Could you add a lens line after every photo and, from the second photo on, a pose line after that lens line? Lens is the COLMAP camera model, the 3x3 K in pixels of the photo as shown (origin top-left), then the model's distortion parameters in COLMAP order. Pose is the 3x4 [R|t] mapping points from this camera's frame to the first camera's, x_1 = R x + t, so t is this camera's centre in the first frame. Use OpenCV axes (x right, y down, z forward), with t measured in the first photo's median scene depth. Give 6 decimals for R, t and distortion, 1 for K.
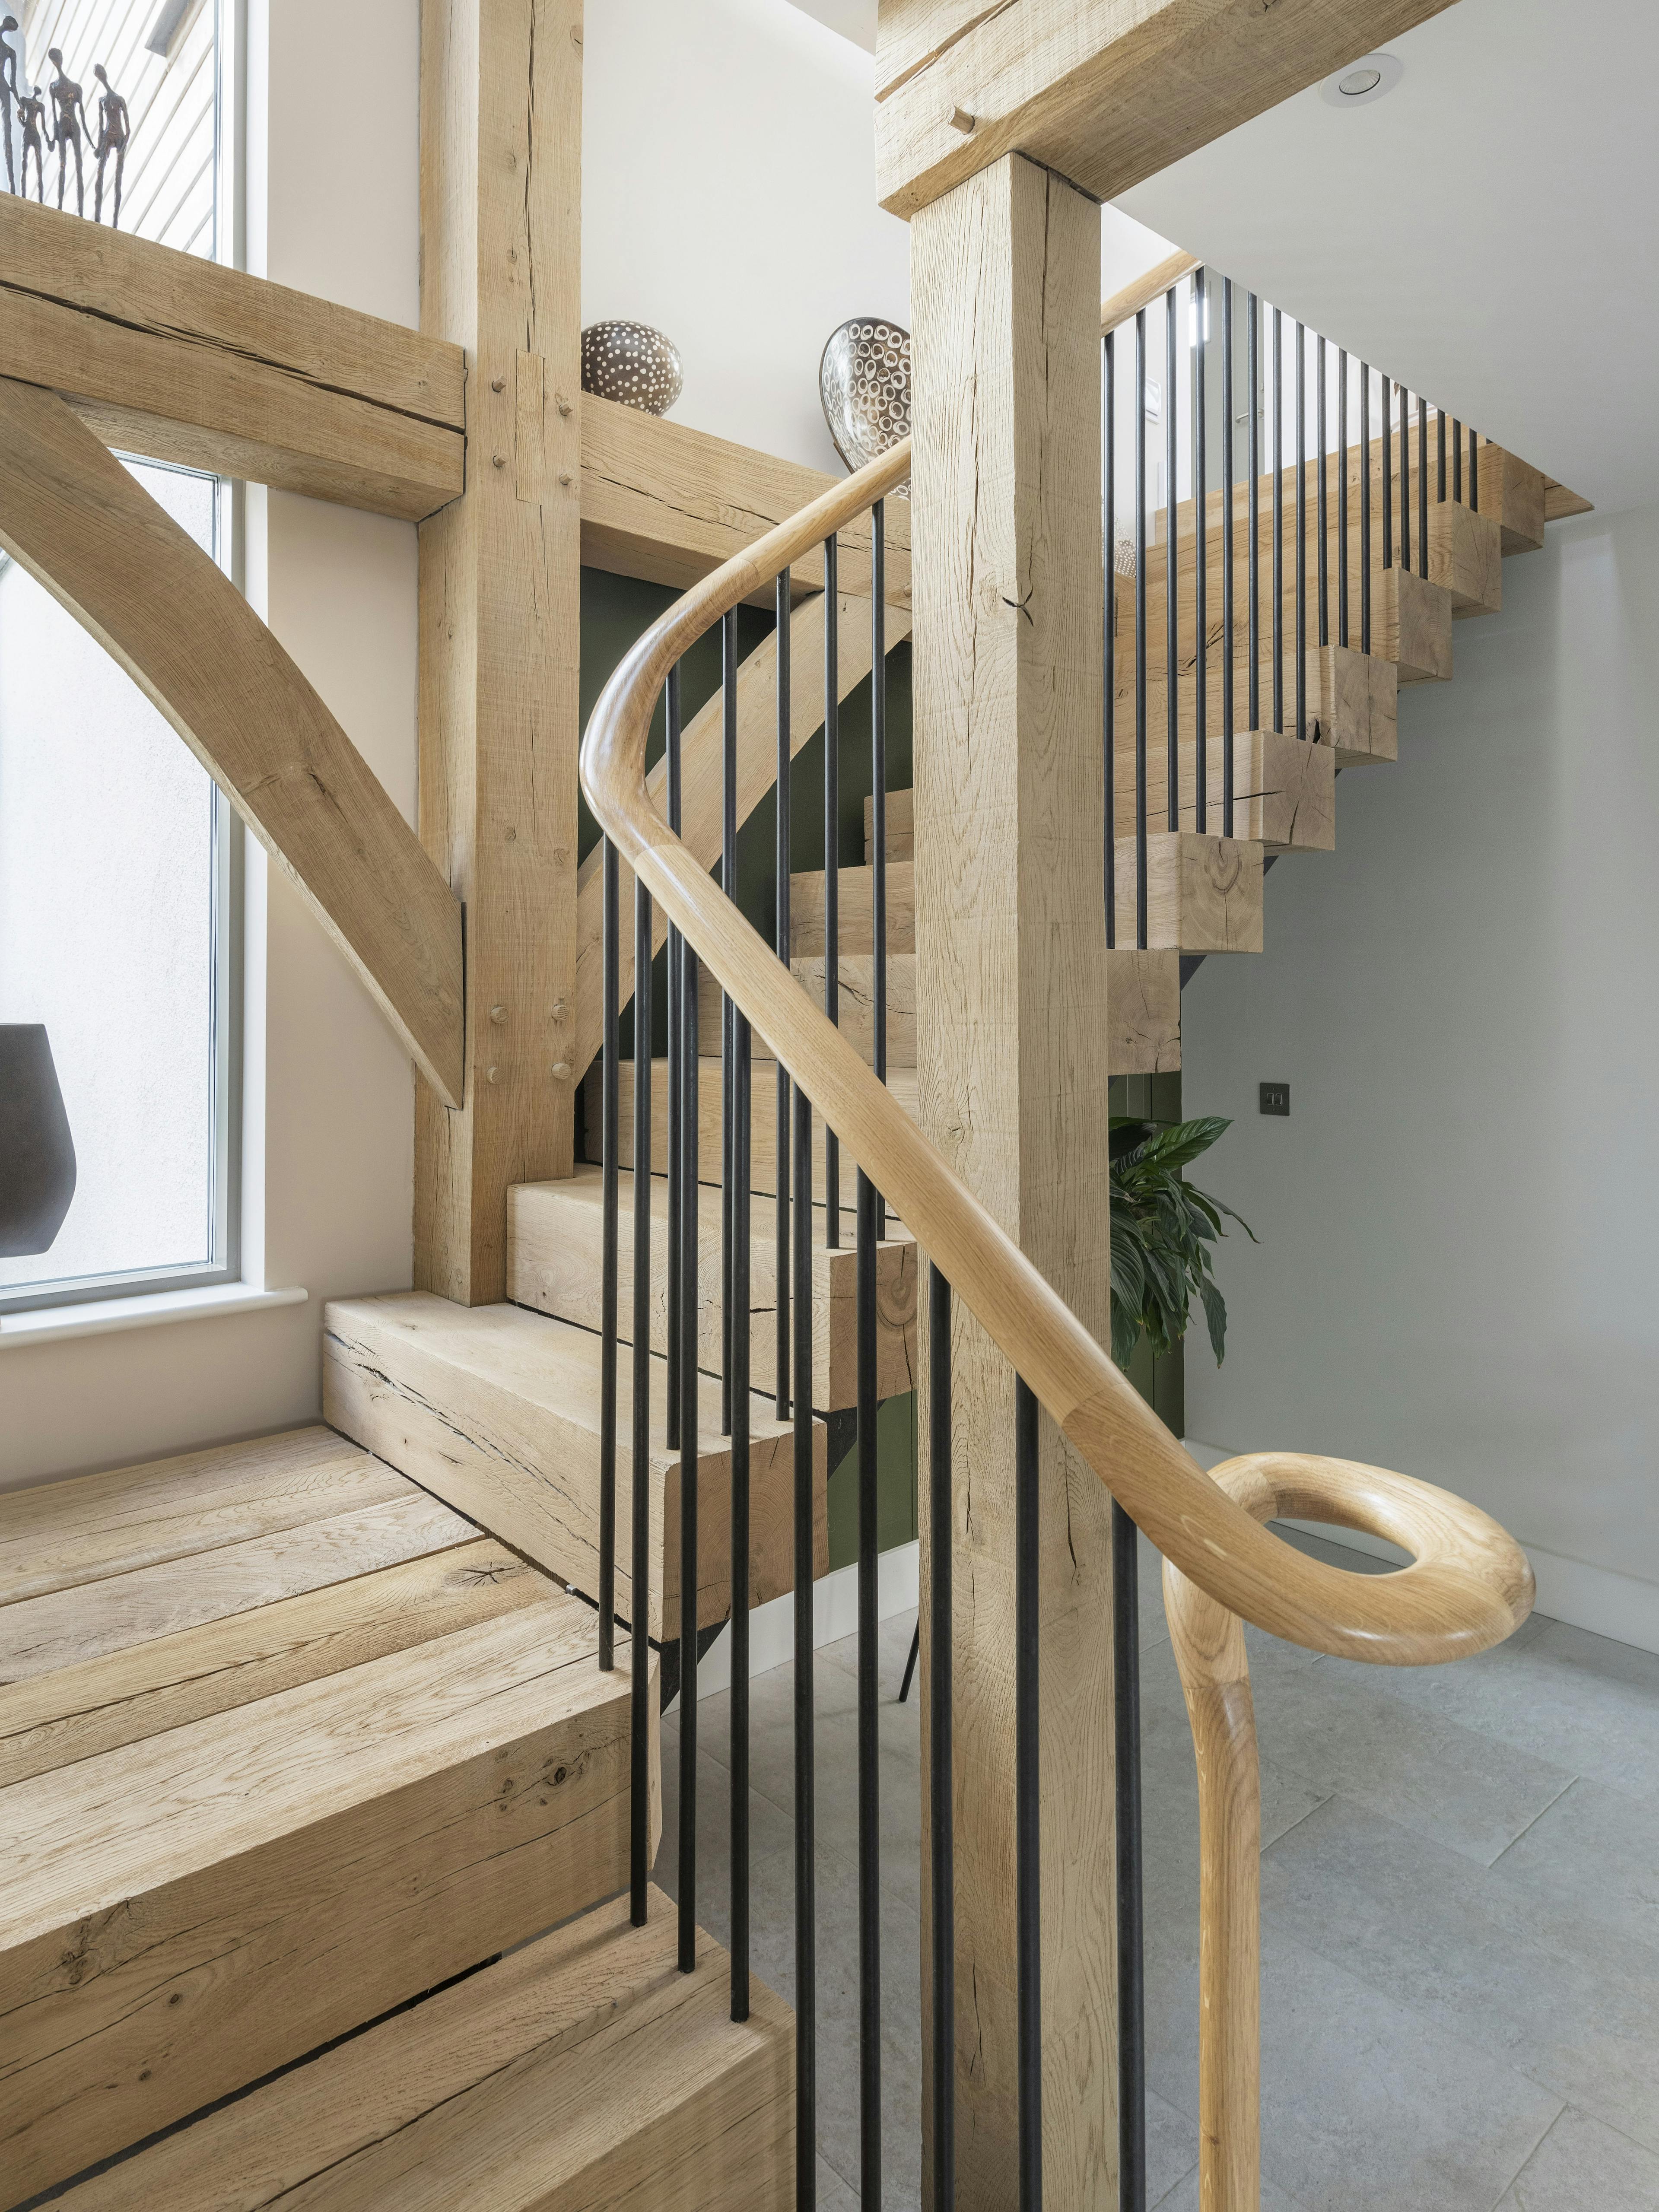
lens RADIAL K [[1319.2, 0, 829.3], [0, 1319.2, 943.5], [0, 0, 1]] dist [0.005716, 0.000272]
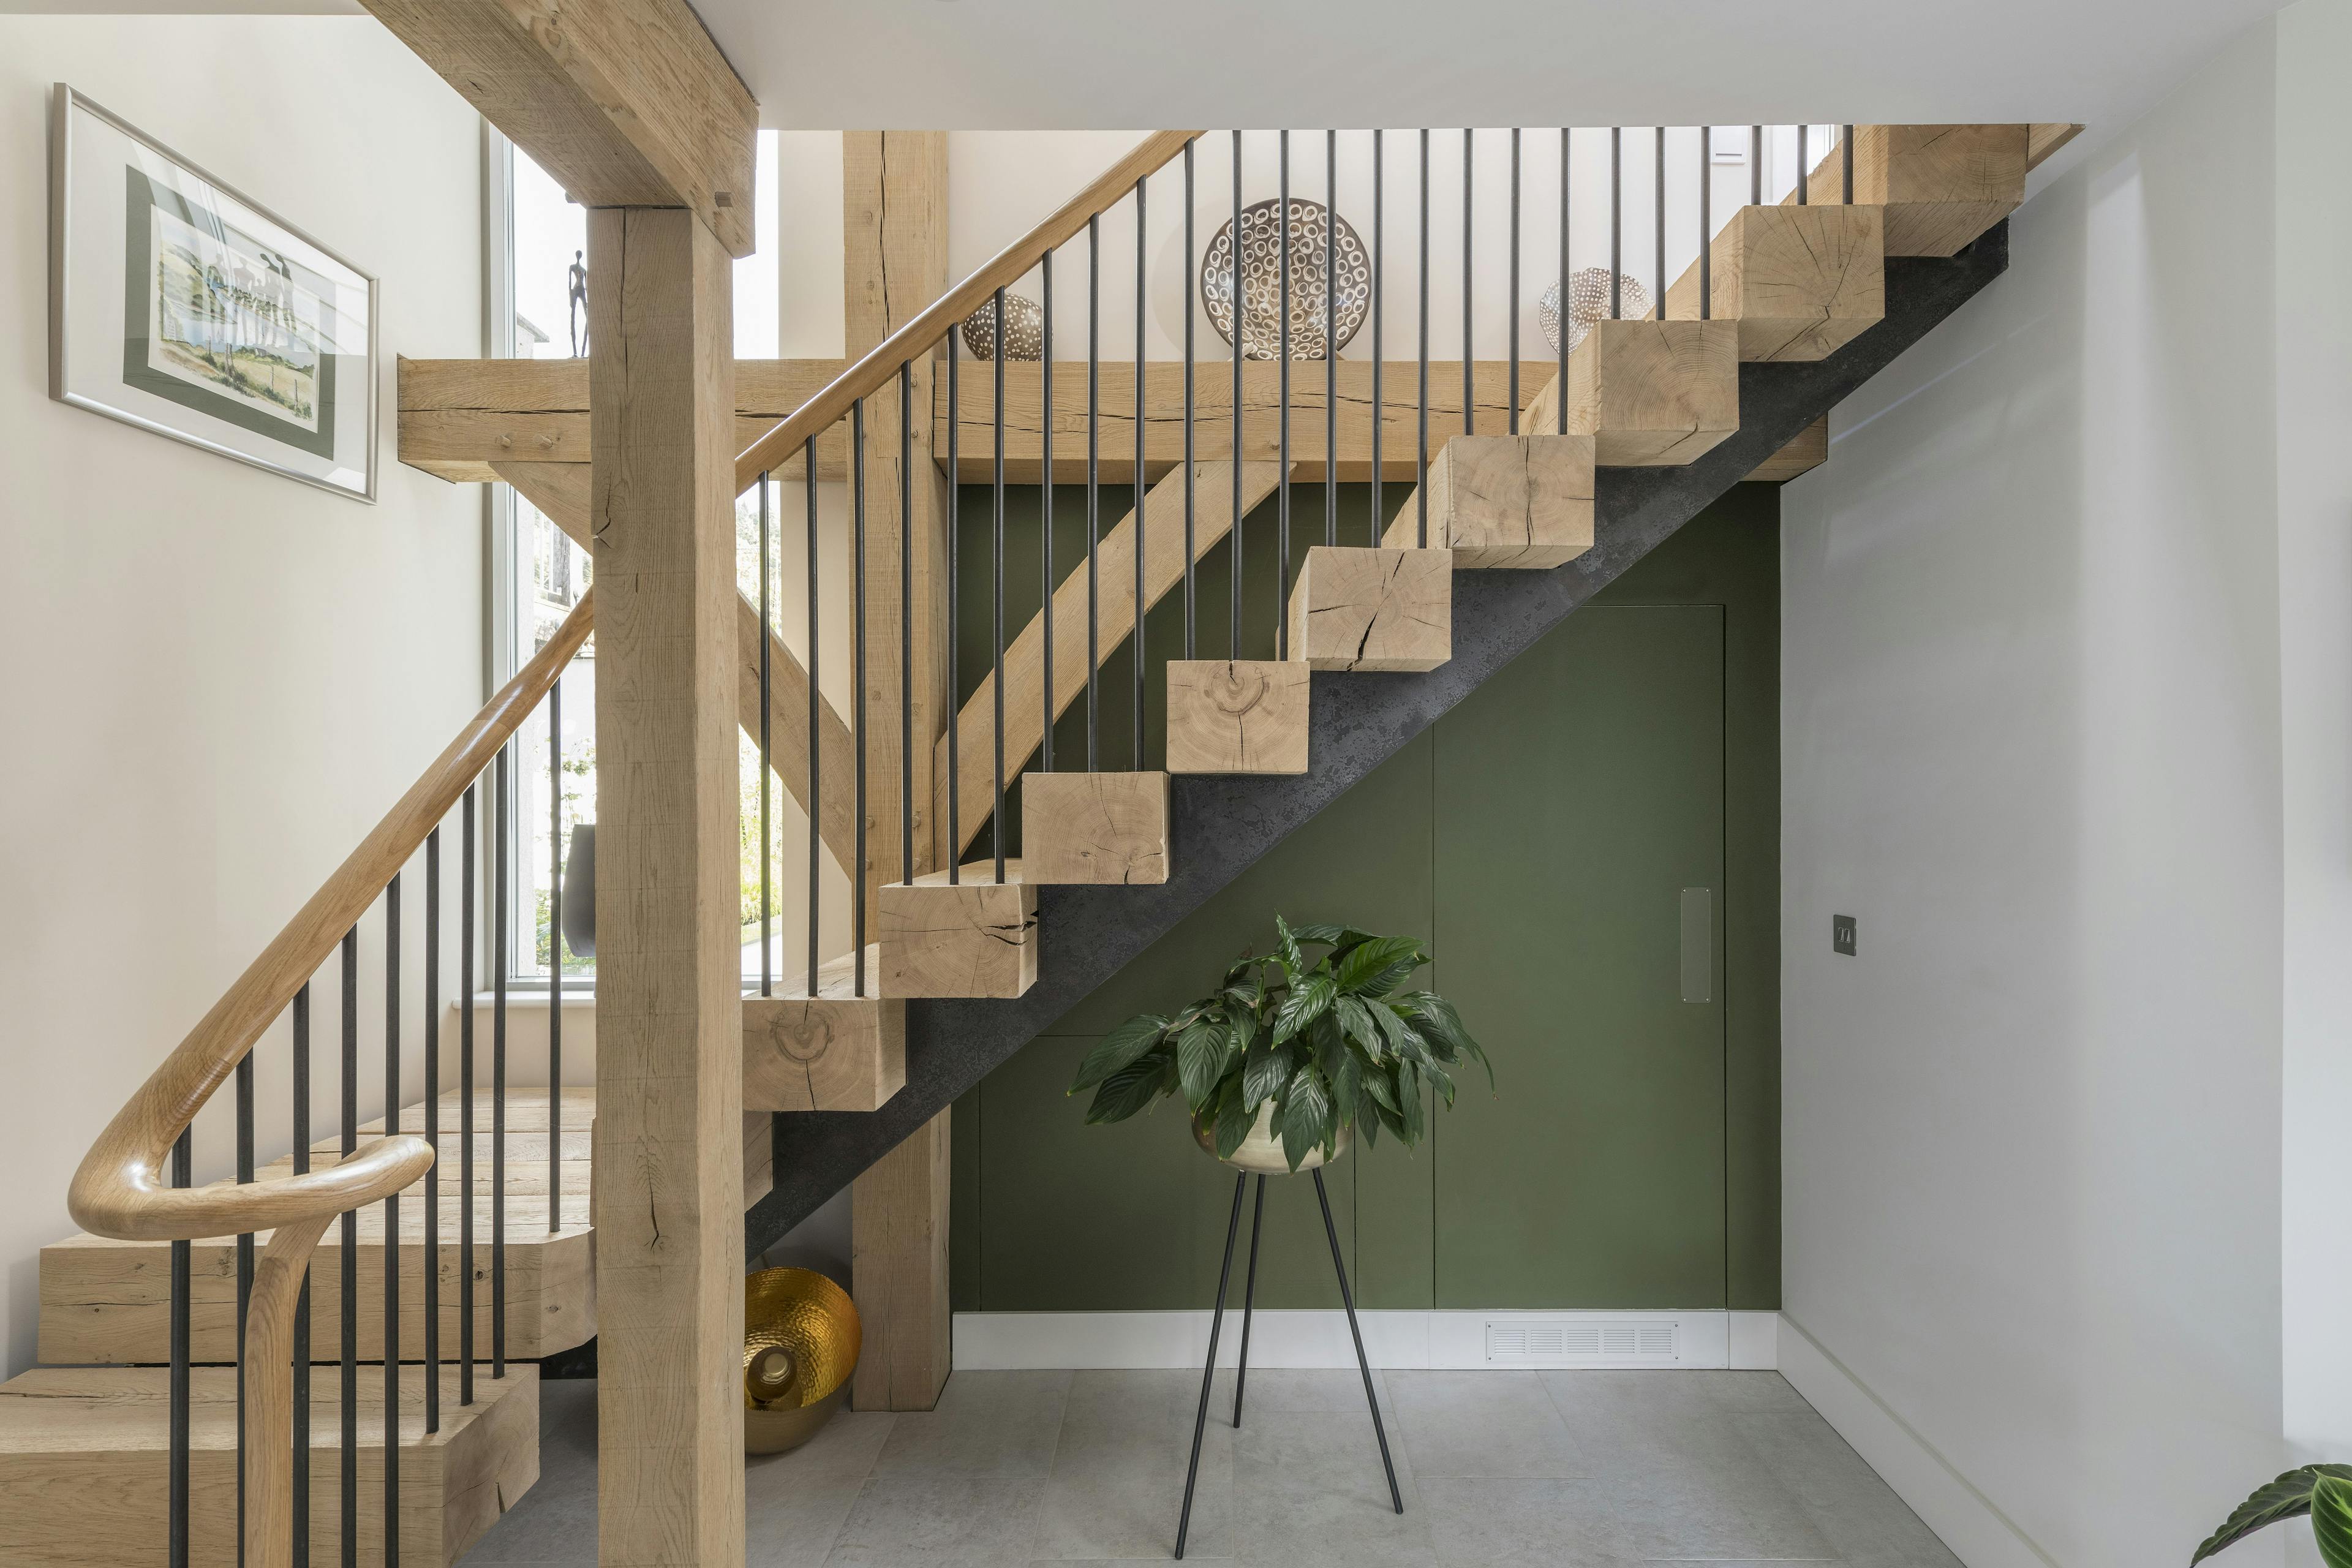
lens RADIAL K [[1140.4, 0, 1186.2], [0, 1140.4, 777.9], [0, 0, 1]] dist [0.021924, -0.014455]
pose [[0.748666, -0.005775, -0.662923, 0.847250], [0.020655, 0.999680, 0.014617, -0.003035], [0.662626, -0.024636, 0.748545, 0.299184]]
